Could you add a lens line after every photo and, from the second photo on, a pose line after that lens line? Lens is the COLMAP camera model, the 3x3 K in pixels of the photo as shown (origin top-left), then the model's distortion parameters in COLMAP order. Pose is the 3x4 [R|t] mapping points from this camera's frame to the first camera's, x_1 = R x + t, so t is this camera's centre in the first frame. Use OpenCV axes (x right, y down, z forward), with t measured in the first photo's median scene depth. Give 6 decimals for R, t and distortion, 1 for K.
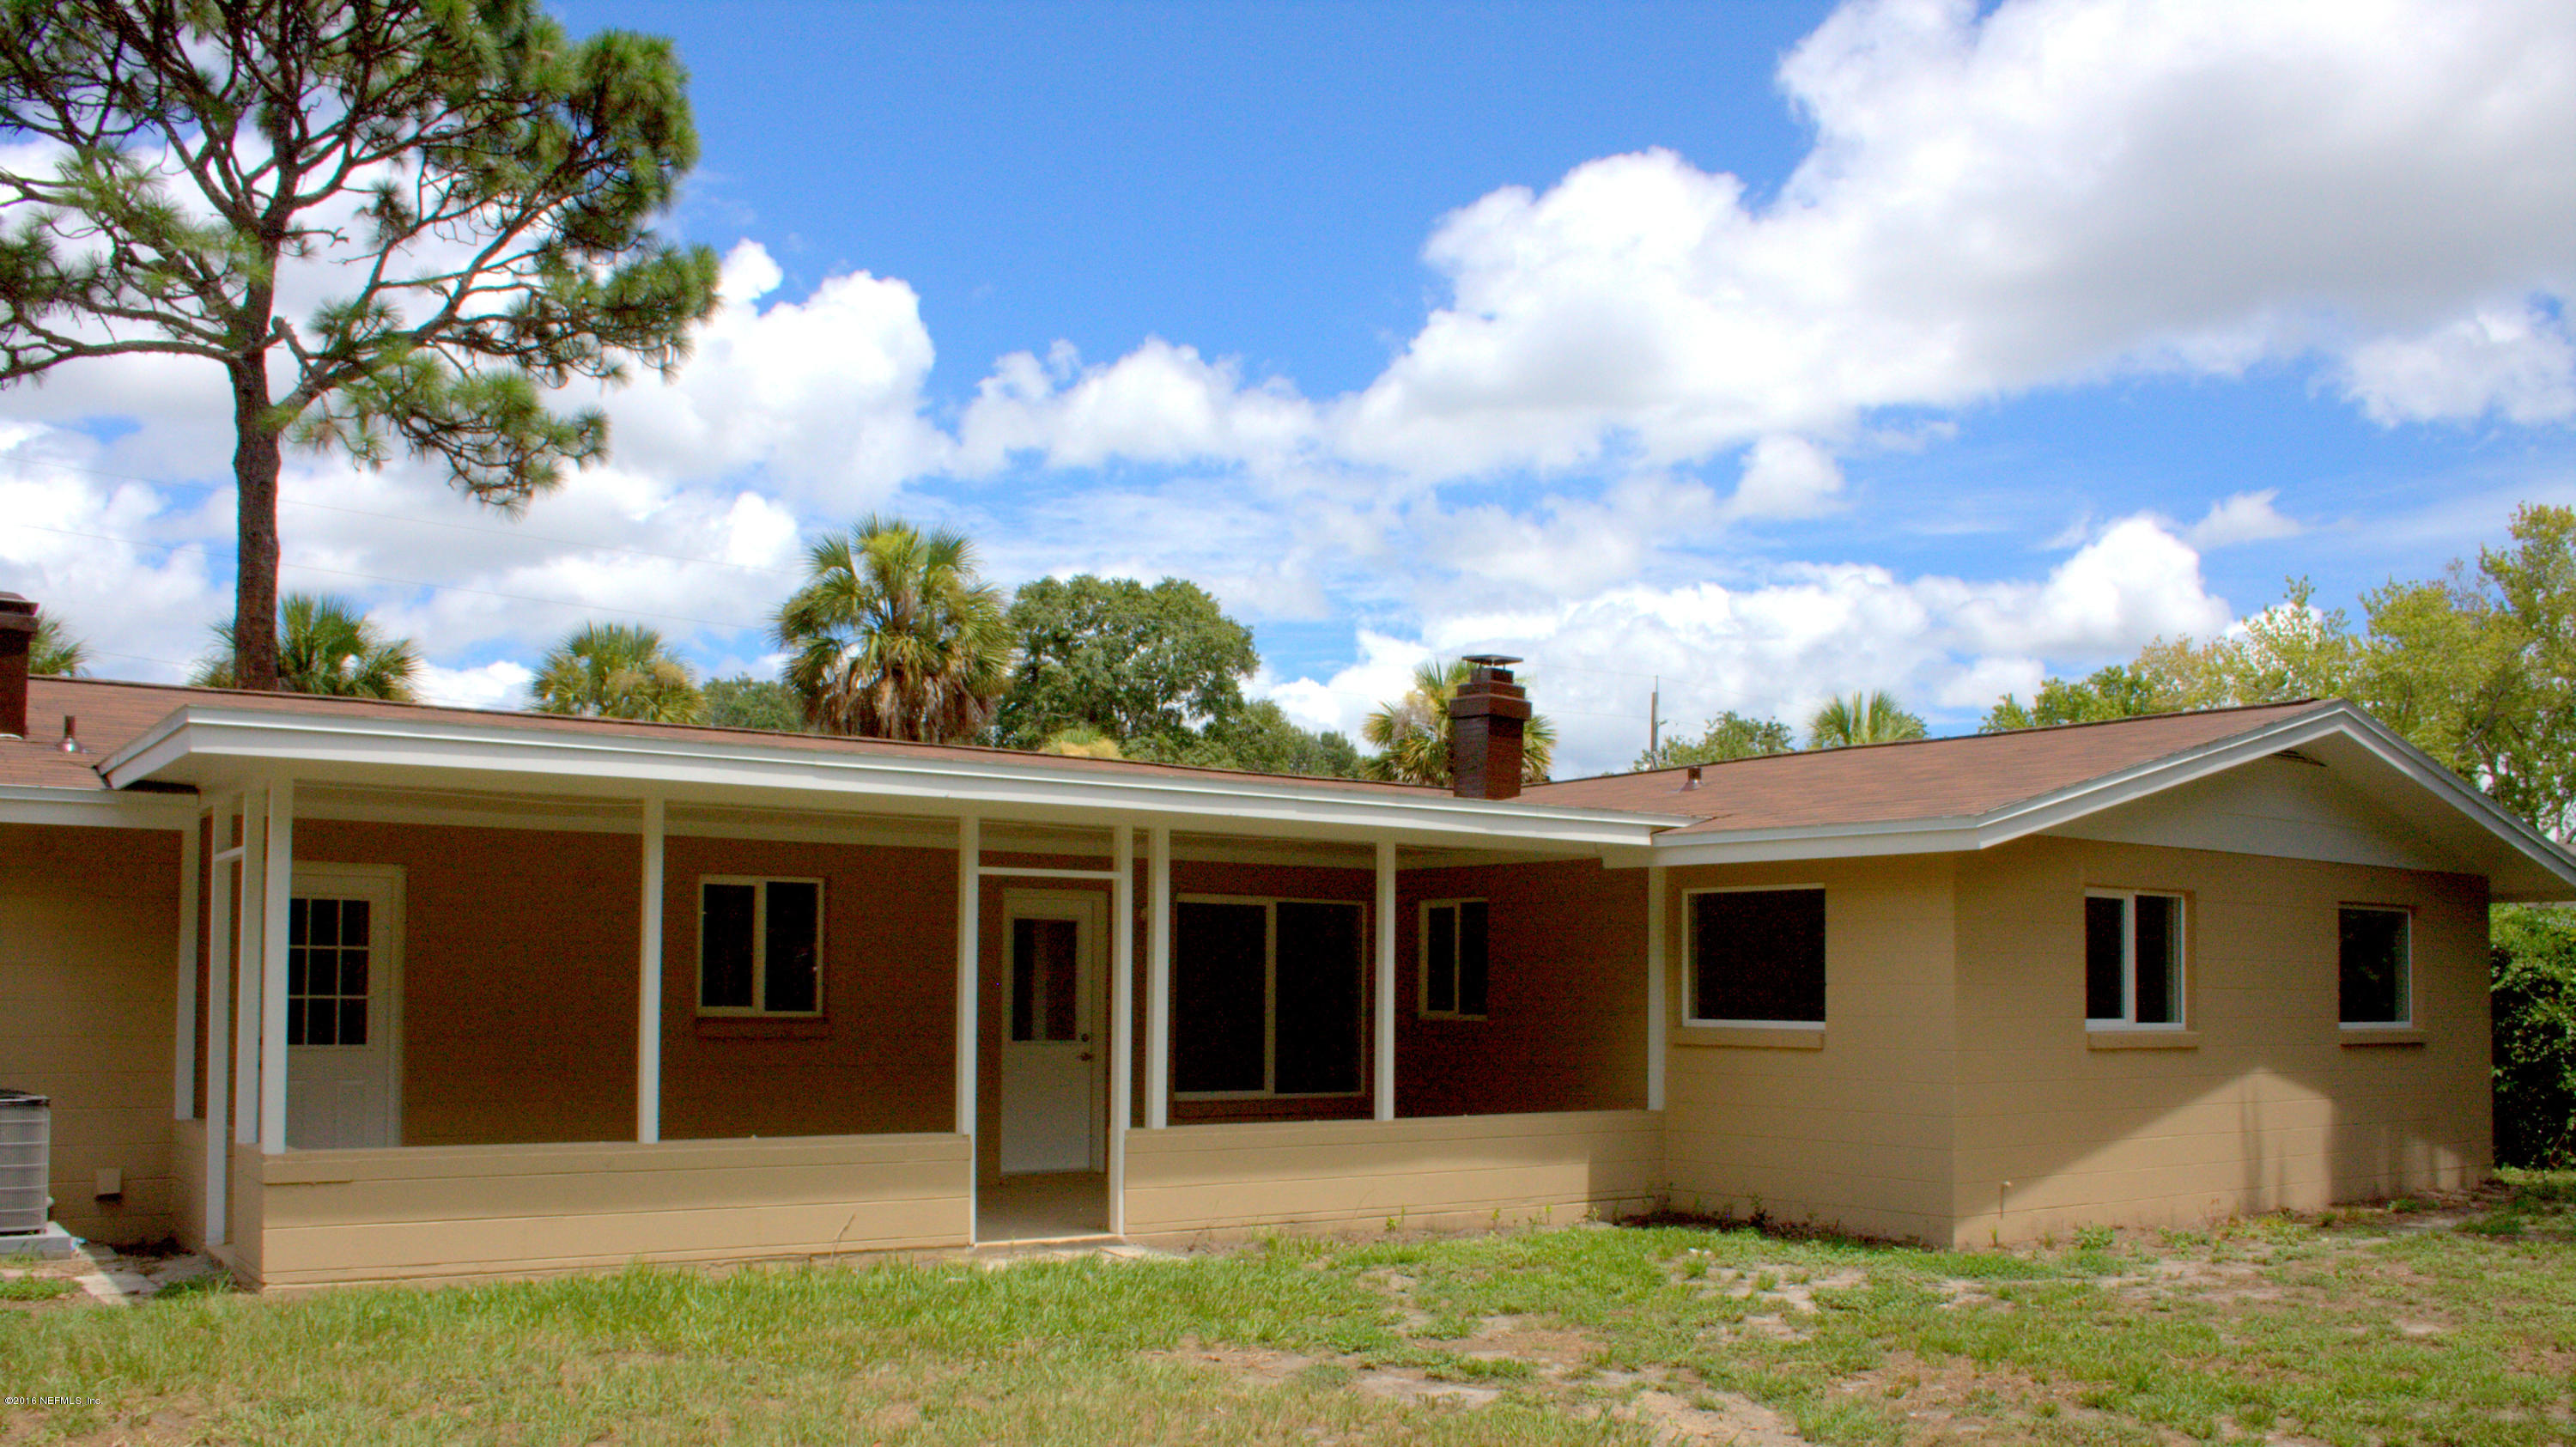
lens RADIAL K [[2099.0, 0, 1279.3], [0, 2099.0, 738.6], [0, 0, 1]] dist [-0.046366, -0.004589]
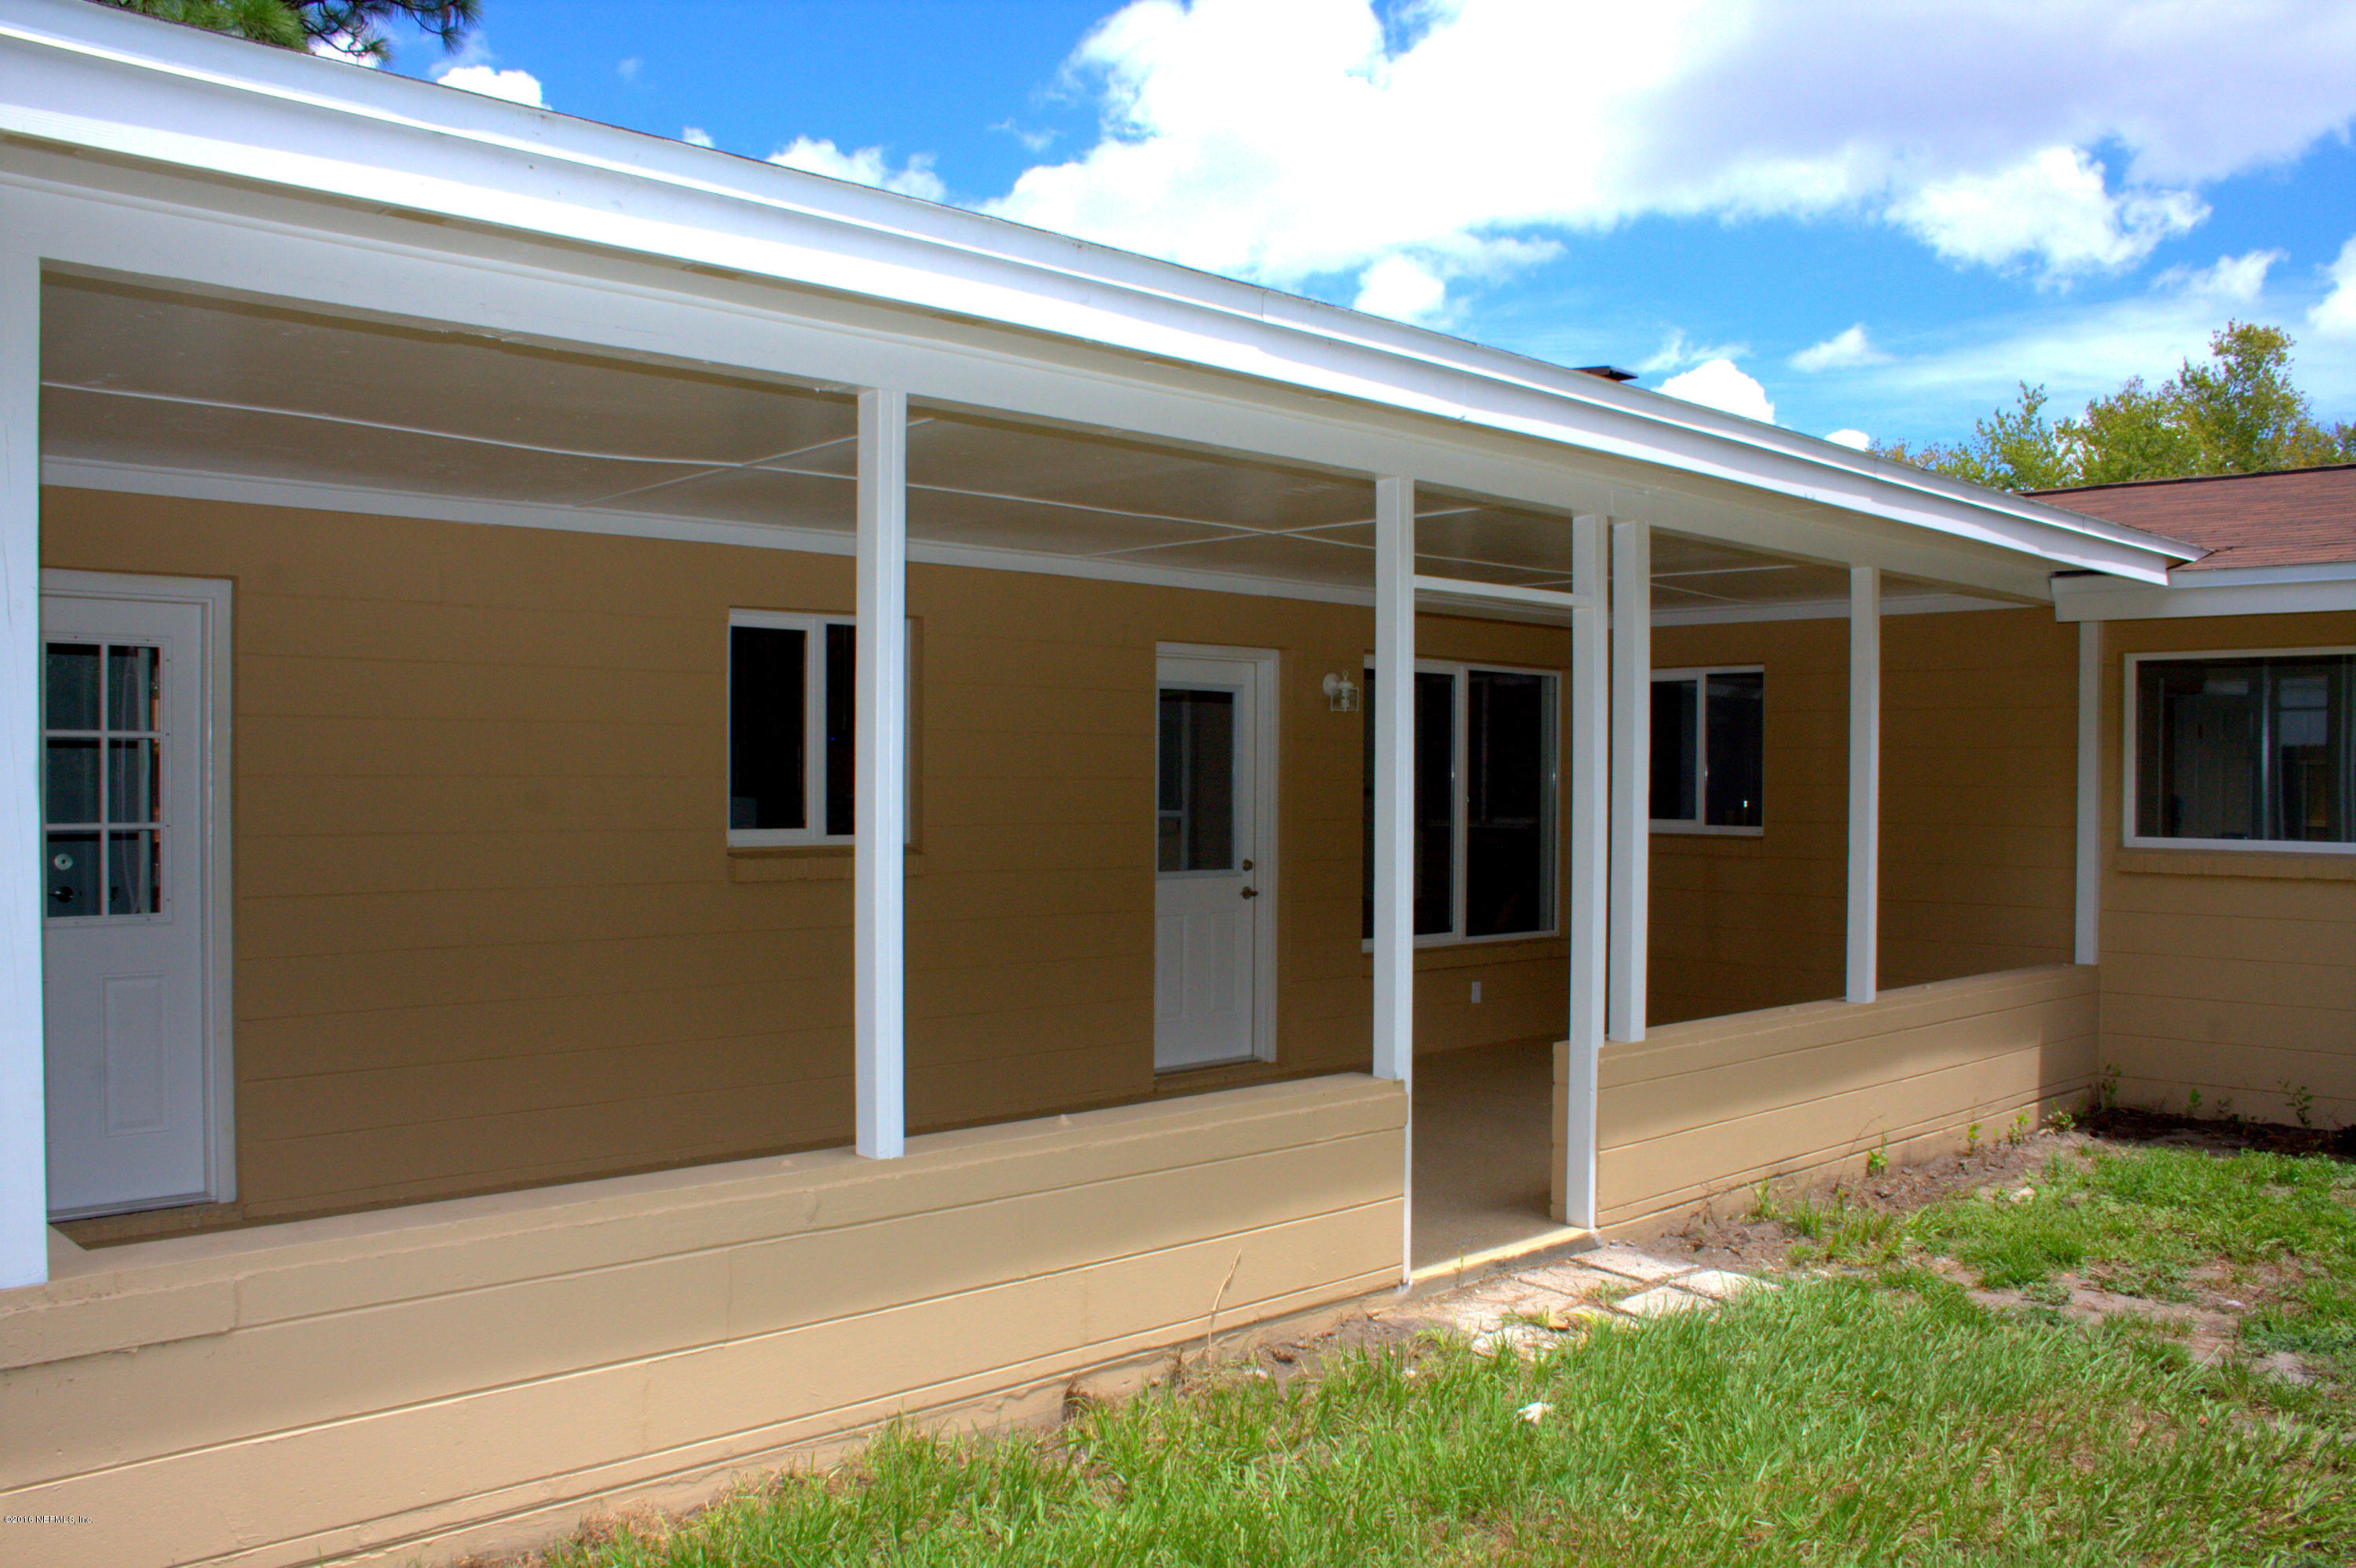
lens RADIAL K [[1942.8, 0, 1176.7], [0, 1942.8, 789.4], [0, 0, 1]] dist [-0.145193, 0.102816]
pose [[0.990165, -0.001078, 0.139898, -0.201884], [-0.016837, 0.991784, 0.126812, 0.040042], [-0.138885, -0.127921, 0.982012, 0.395554]]
